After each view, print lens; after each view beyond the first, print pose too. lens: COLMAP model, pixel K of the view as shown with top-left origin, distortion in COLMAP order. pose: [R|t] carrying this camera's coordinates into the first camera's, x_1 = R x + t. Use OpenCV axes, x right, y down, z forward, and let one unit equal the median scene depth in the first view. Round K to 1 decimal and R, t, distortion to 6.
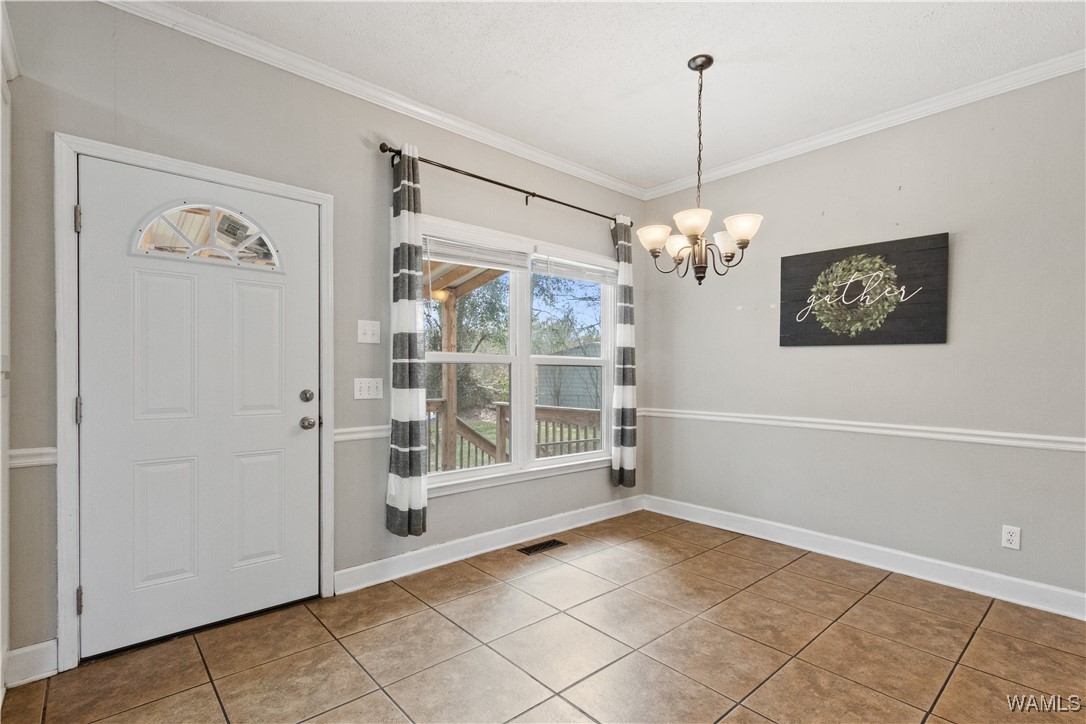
lens RADIAL K [[512.3, 0, 539.5], [0, 512.3, 379.1], [0, 0, 1]] dist [0.000309, 0.000088]
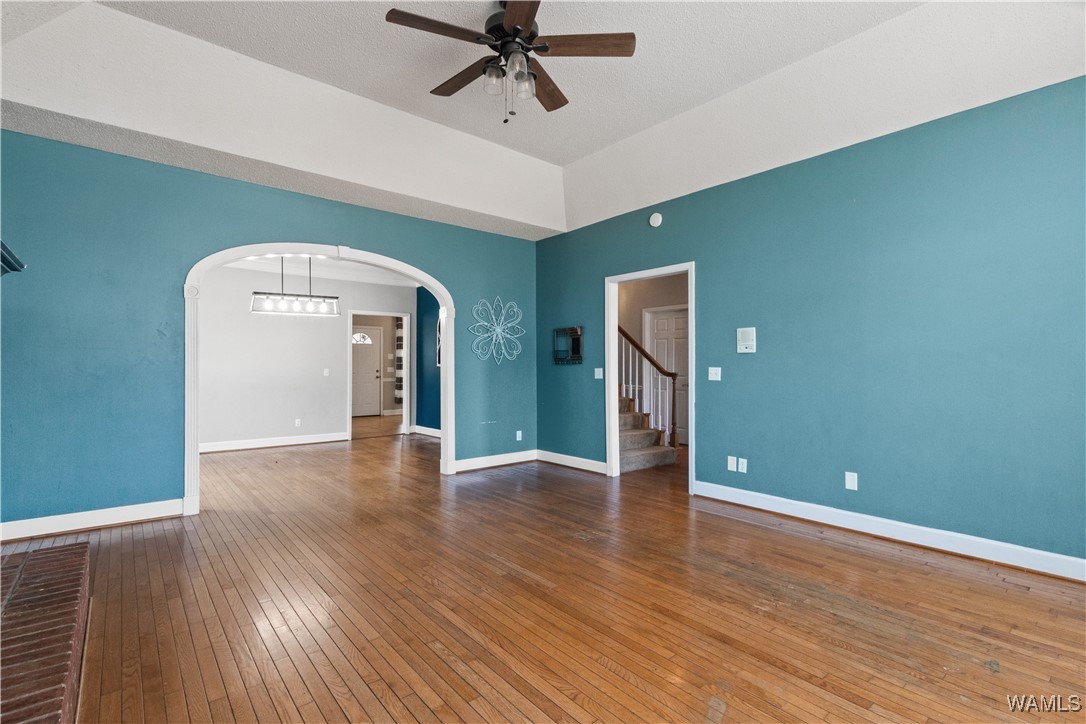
lens RADIAL K [[503.5, 0, 543.0], [0, 503.5, 362.0], [0, 0, 1]] dist [0.000216, 0.000032]
pose [[0.999537, -0.004712, -0.030059, 1.094082], [0.004208, 0.999850, -0.016810, 0.030374], [0.030134, 0.016676, 0.999407, -3.252790]]
